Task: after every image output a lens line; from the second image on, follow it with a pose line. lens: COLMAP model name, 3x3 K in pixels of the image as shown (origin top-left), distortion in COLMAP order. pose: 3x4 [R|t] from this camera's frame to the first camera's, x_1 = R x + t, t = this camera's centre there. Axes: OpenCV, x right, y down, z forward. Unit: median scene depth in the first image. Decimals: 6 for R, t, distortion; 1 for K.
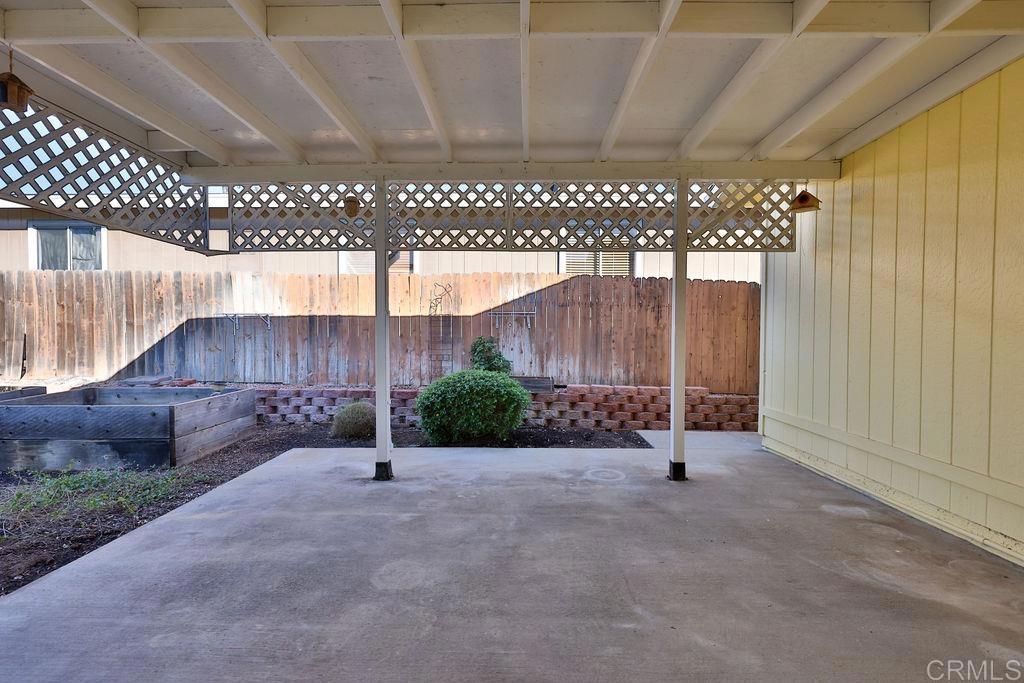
lens RADIAL K [[446.5, 0, 511.6], [0, 446.5, 343.2], [0, 0, 1]] dist [0.002526, 0.000034]
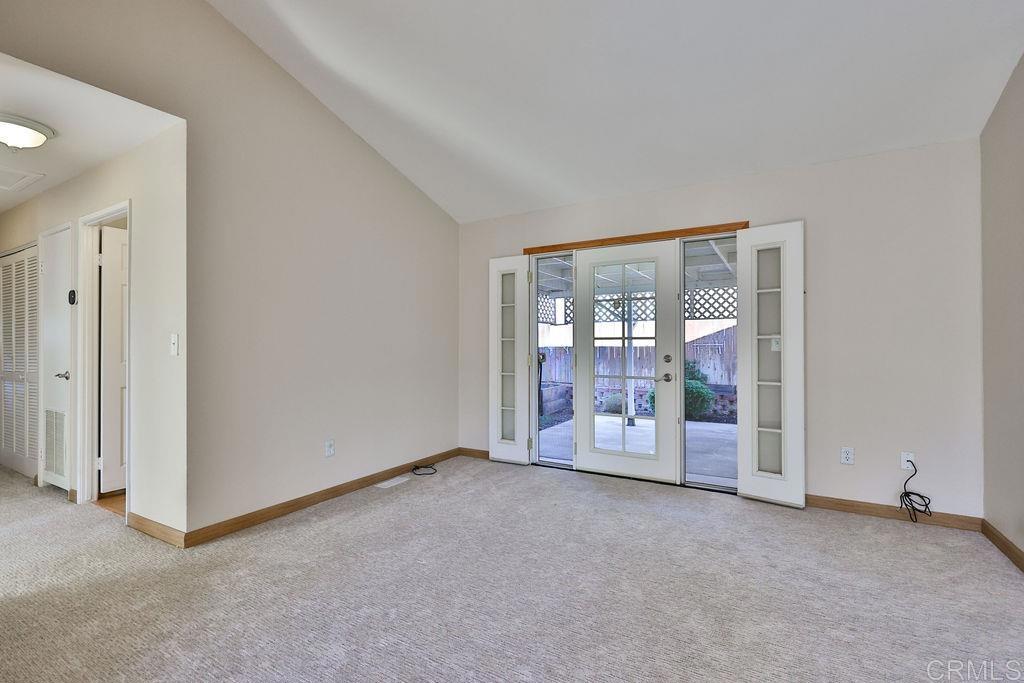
lens RADIAL K [[446.5, 0, 515.8], [0, 446.5, 344.5], [0, 0, 1]] dist [0.002526, 0.000034]
pose [[0.866633, -0.007815, -0.498885, 0.215958], [-0.005108, 0.999686, -0.024533, -0.027997], [0.498920, 0.023810, 0.866321, -0.795415]]
